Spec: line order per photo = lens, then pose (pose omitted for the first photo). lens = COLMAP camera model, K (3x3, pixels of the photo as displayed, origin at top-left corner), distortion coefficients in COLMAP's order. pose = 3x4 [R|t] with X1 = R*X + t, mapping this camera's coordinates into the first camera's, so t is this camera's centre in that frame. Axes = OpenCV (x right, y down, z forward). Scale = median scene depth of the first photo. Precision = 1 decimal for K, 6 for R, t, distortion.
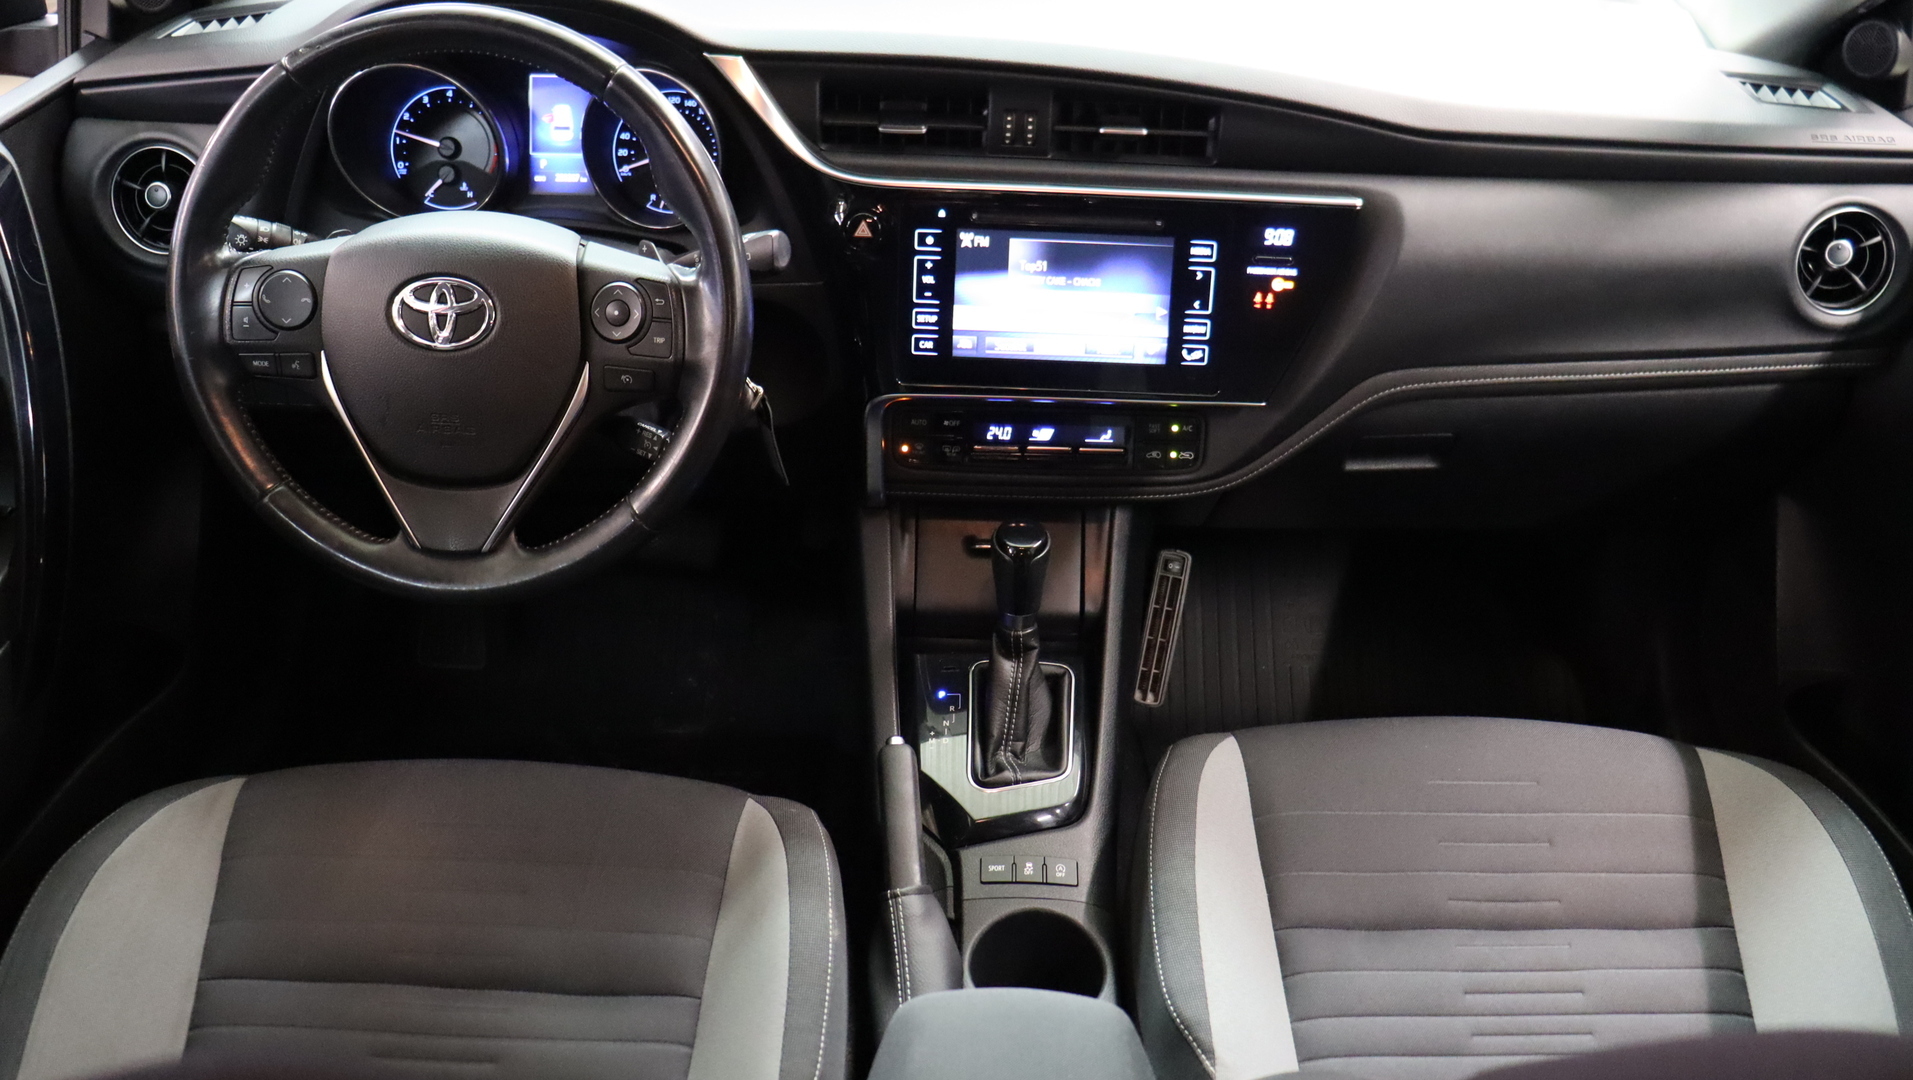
lens RADIAL K [[1582.5, 0, 976.0], [0, 1582.5, 491.3], [0, 0, 1]] dist [-0.184578, 0.200565]
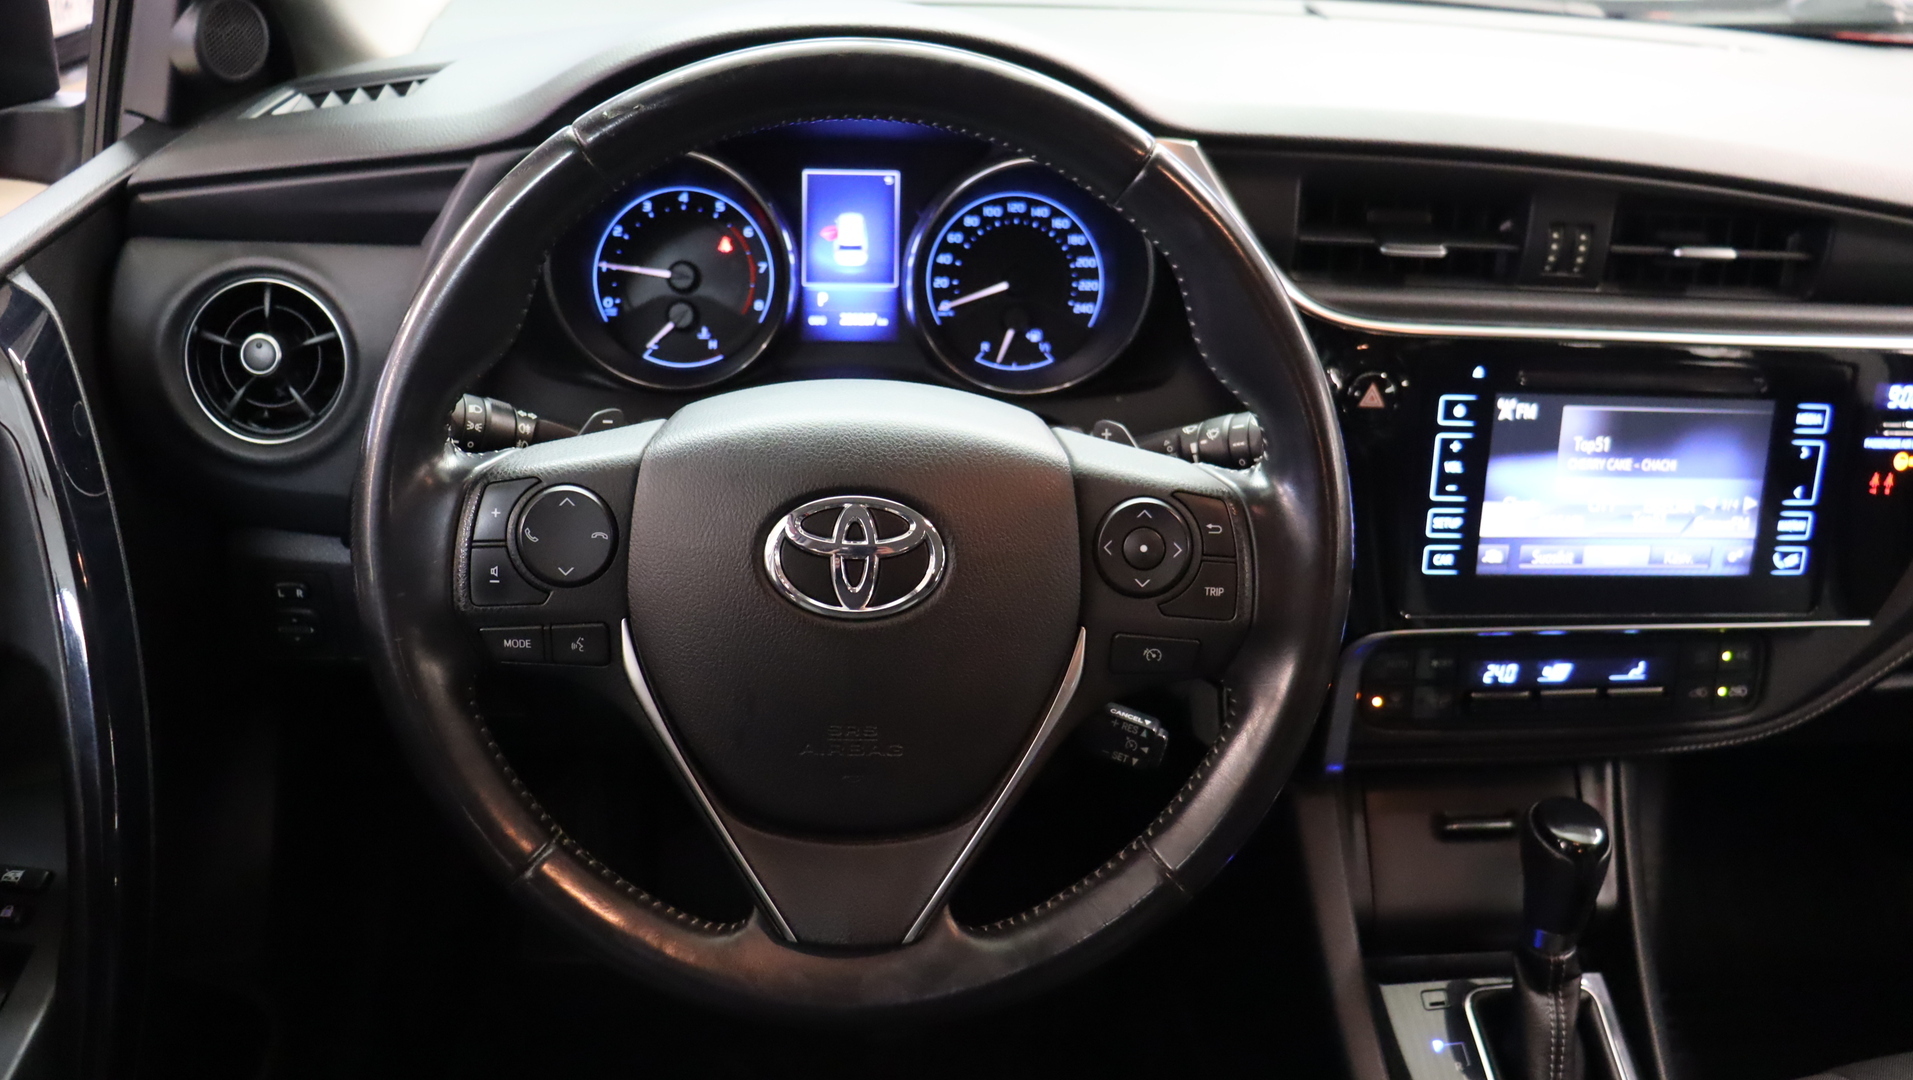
lens RADIAL K [[1576.4, 0, 1002.3], [0, 1576.4, 521.9], [0, 0, 1]] dist [-0.183020, 0.195604]
pose [[0.995859, -0.027334, 0.086705, -0.284474], [0.032174, 0.997972, -0.054931, -0.078296], [-0.085028, 0.057493, 0.994718, 0.335385]]
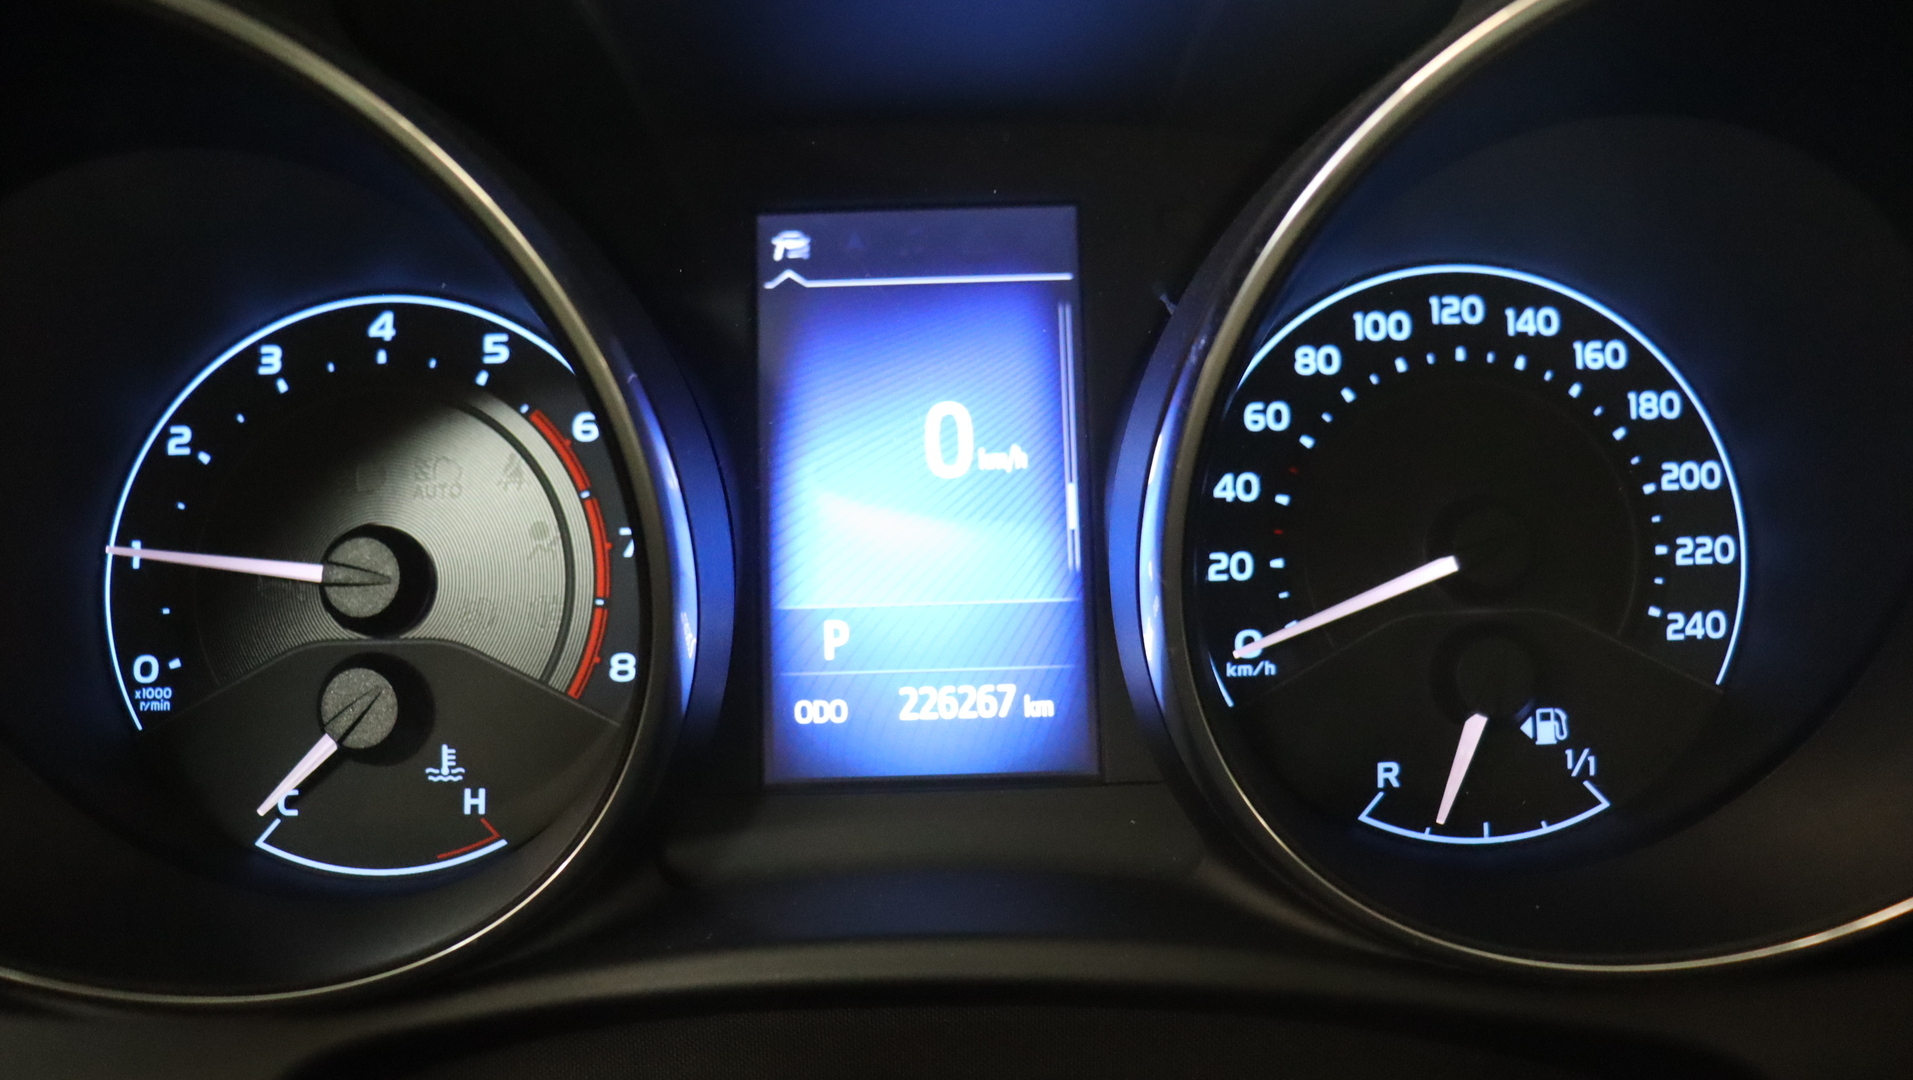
lens RADIAL K [[1582.5, 0, 976.0], [0, 1582.5, 491.3], [0, 0, 1]] dist [-0.184578, 0.200565]
pose [[0.998159, -0.059987, 0.008966, -0.282872], [0.060129, 0.959271, -0.276015, -0.185557], [0.007956, 0.276046, 0.961112, 0.861039]]
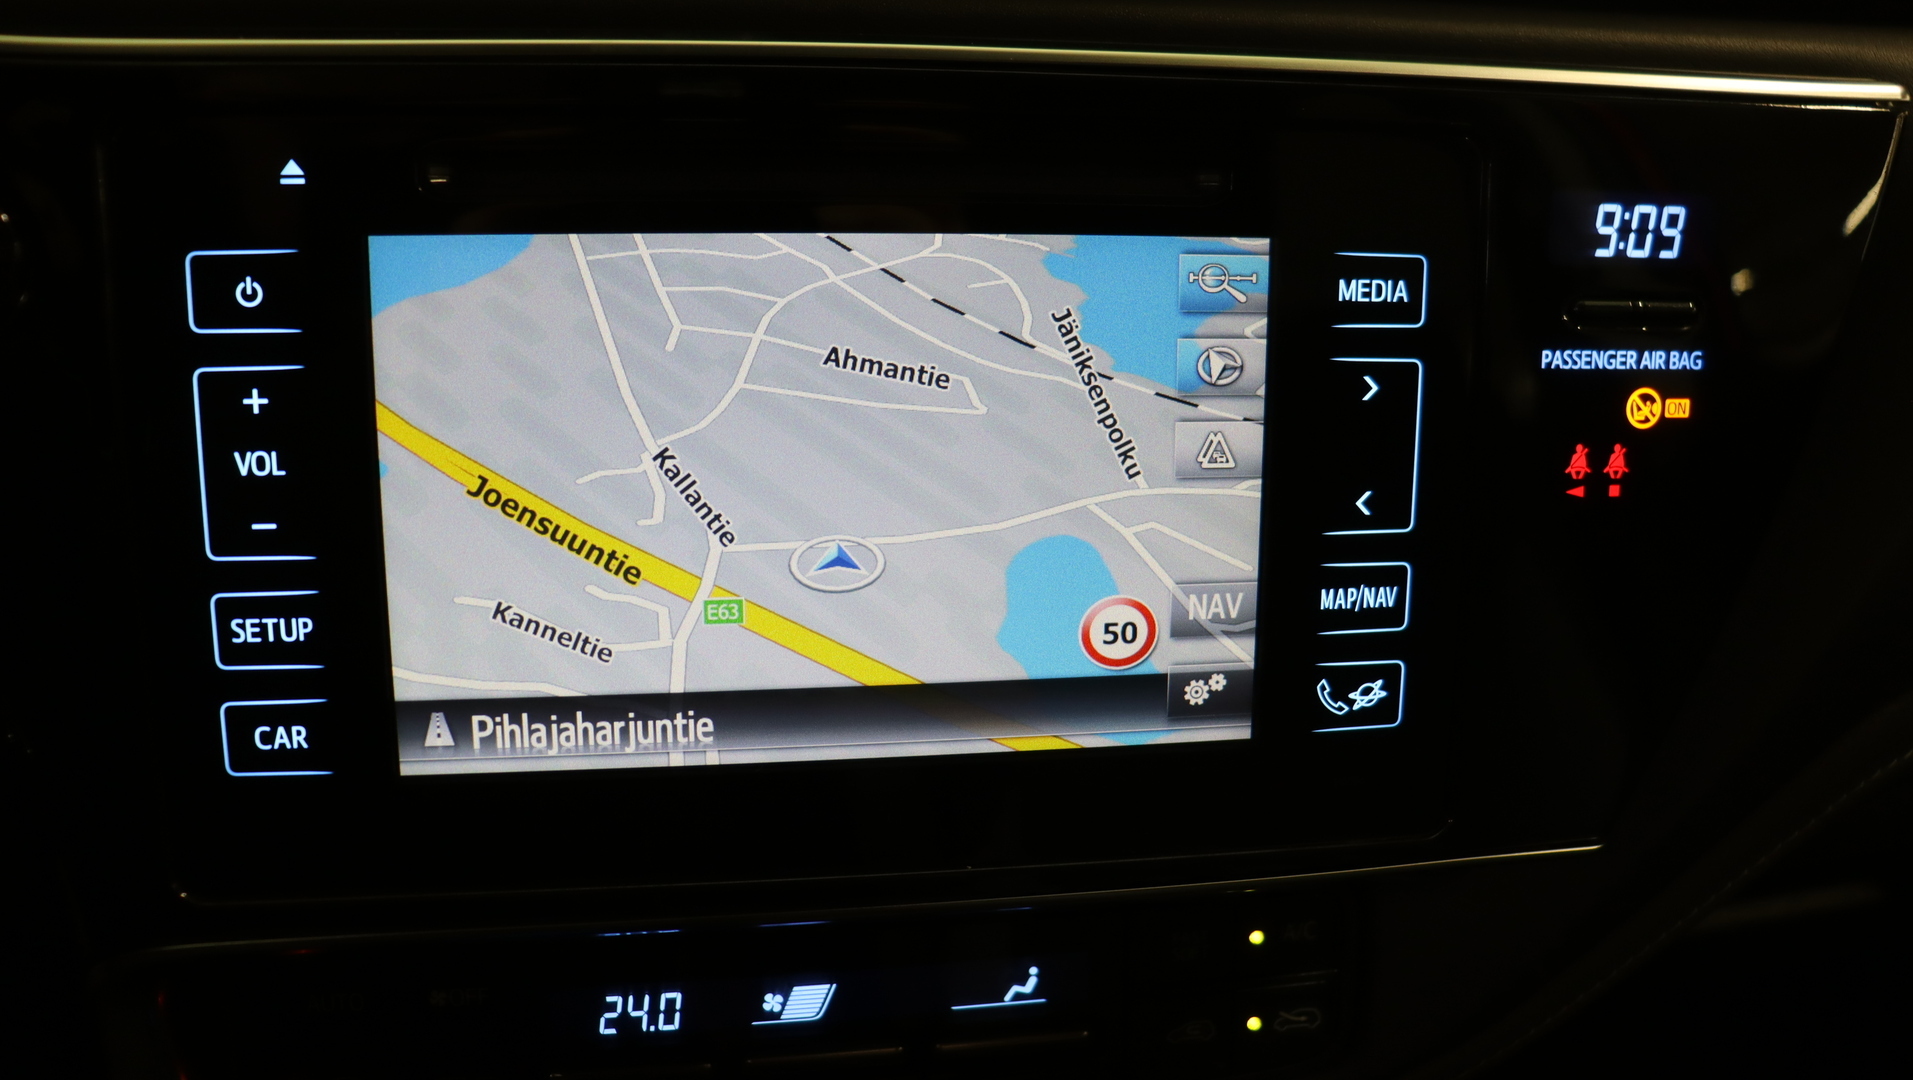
lens RADIAL K [[1582.5, 0, 976.0], [0, 1582.5, 491.3], [0, 0, 1]] dist [-0.184578, 0.200565]
pose [[0.988297, -0.056624, 0.141646, 0.041771], [0.076031, 0.987844, -0.135587, -0.090517], [-0.132247, 0.144769, 0.980588, 0.756201]]
